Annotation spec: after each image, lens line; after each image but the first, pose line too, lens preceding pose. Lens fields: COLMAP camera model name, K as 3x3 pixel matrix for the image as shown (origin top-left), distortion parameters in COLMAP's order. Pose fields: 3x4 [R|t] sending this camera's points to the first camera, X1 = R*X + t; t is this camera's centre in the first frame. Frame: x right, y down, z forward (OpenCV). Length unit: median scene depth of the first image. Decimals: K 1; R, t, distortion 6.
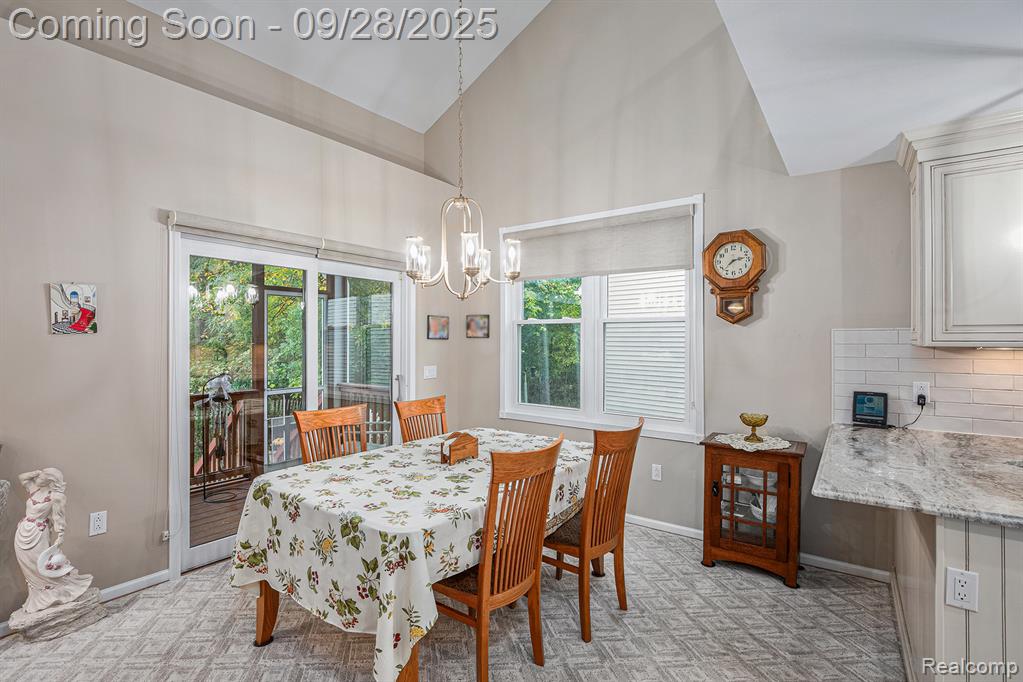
lens RADIAL K [[477.7, 0, 506.3], [0, 477.7, 341.4], [0, 0, 1]] dist [-0.021930, -0.000789]
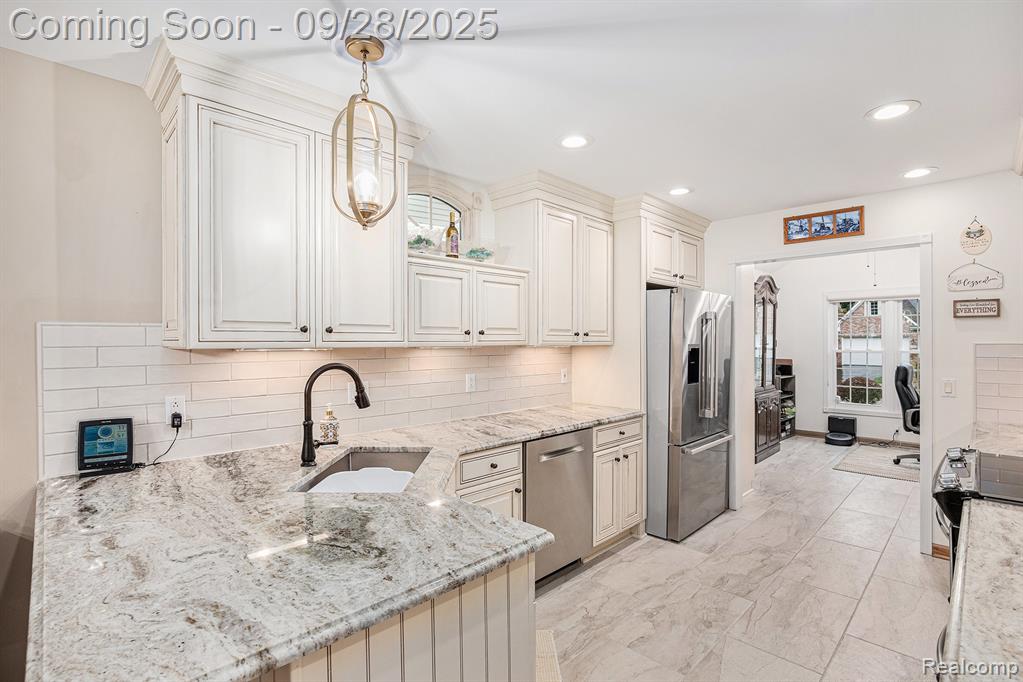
lens RADIAL K [[477.7, 0, 509.3], [0, 477.7, 344.9], [0, 0, 1]] dist [-0.021930, -0.000789]
pose [[0.154597, -0.008761, 0.987939, 0.226725], [0.000959, 0.999962, 0.008718, -0.001519], [-0.987977, -0.000400, 0.154599, 0.364414]]
